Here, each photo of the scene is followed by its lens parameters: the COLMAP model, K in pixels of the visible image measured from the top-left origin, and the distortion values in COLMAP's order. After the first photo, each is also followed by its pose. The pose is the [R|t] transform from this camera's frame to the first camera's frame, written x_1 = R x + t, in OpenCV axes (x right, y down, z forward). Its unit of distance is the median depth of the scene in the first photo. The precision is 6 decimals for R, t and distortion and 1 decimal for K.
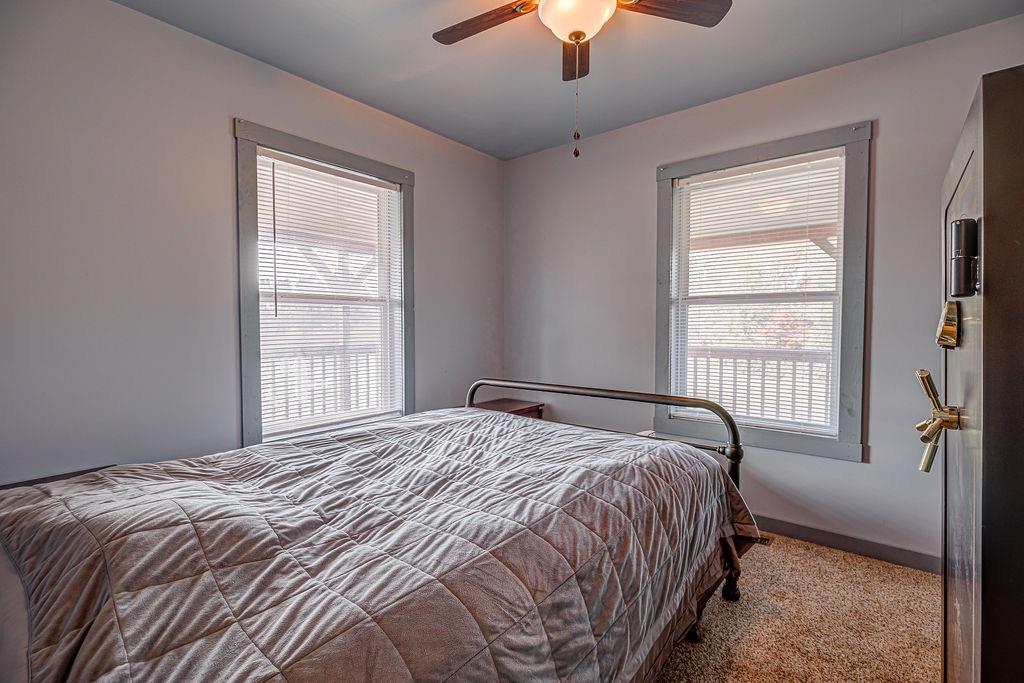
lens RADIAL K [[469.7, 0, 512.0], [0, 469.7, 341.5], [0, 0, 1]] dist [-0.003157, -0.000768]
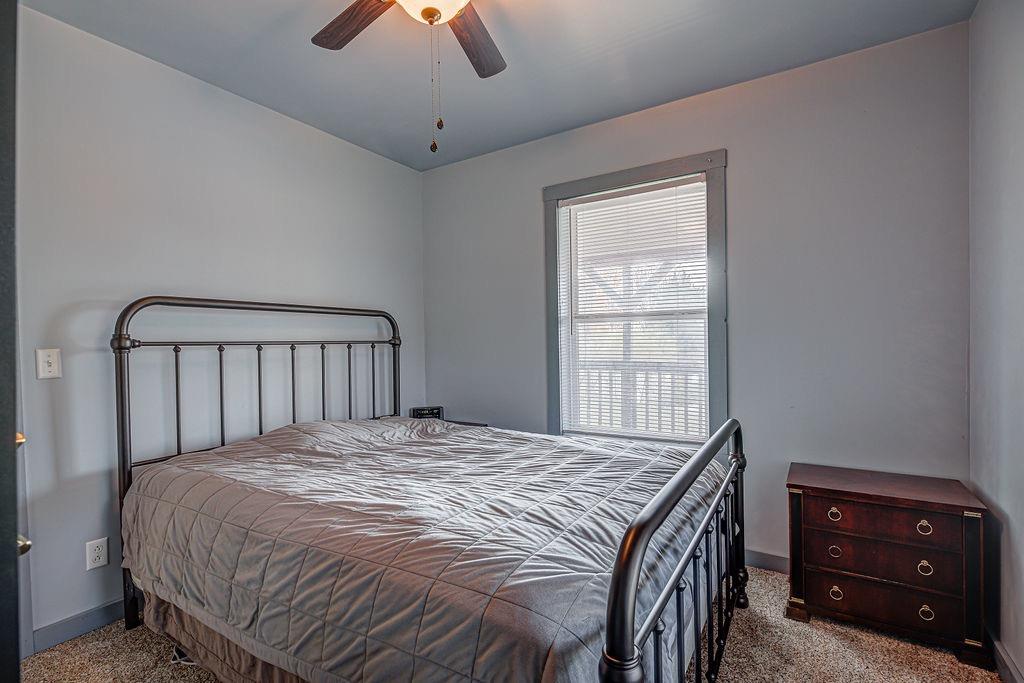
lens RADIAL K [[469.7, 0, 512.0], [0, 469.7, 341.5], [0, 0, 1]] dist [-0.003157, -0.000768]
pose [[0.114379, -0.001033, -0.993437, 0.954278], [-0.026401, 0.999643, -0.004079, -0.034955], [0.993086, 0.026695, 0.114311, 0.982105]]
